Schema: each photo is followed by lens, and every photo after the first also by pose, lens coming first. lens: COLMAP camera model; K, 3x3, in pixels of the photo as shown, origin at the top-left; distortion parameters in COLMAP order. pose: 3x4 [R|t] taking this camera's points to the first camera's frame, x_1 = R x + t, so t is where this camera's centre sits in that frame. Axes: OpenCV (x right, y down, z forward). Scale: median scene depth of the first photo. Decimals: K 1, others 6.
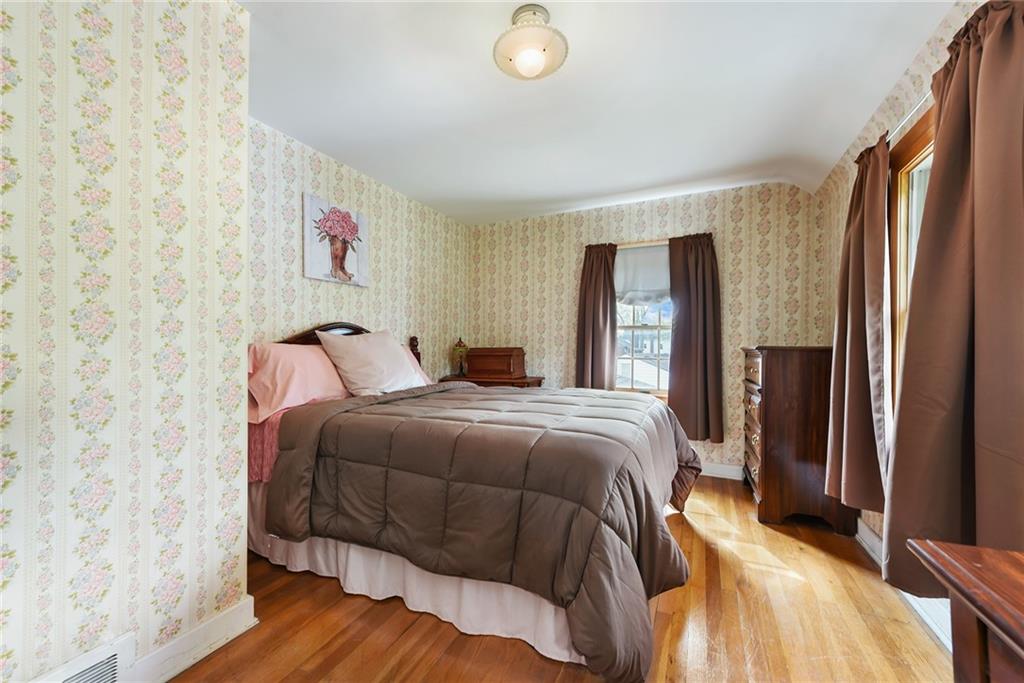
lens RADIAL K [[406.5, 0, 511.6], [0, 406.5, 357.5], [0, 0, 1]] dist [0.000991, -0.000022]
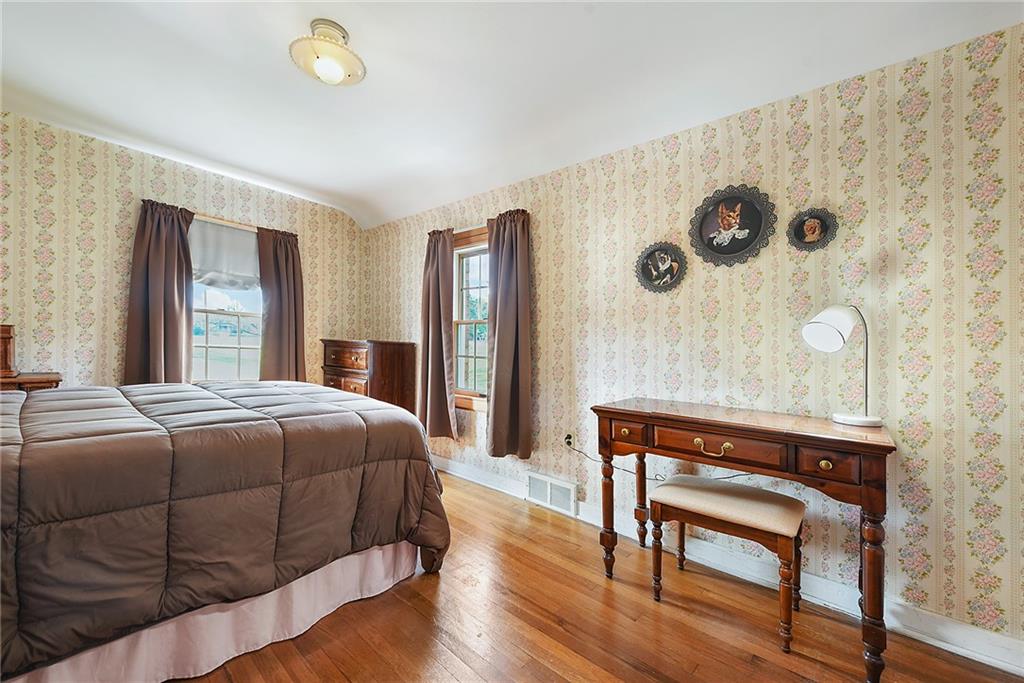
lens RADIAL K [[404.3, 0, 512.0], [0, 404.3, 341.5], [0, 0, 1]] dist [0.016271, -0.000298]
pose [[0.280387, 0.026964, 0.959508, -0.387200], [-0.020205, 0.999550, -0.022184, -0.002089], [-0.959674, -0.013167, 0.280806, 0.112992]]
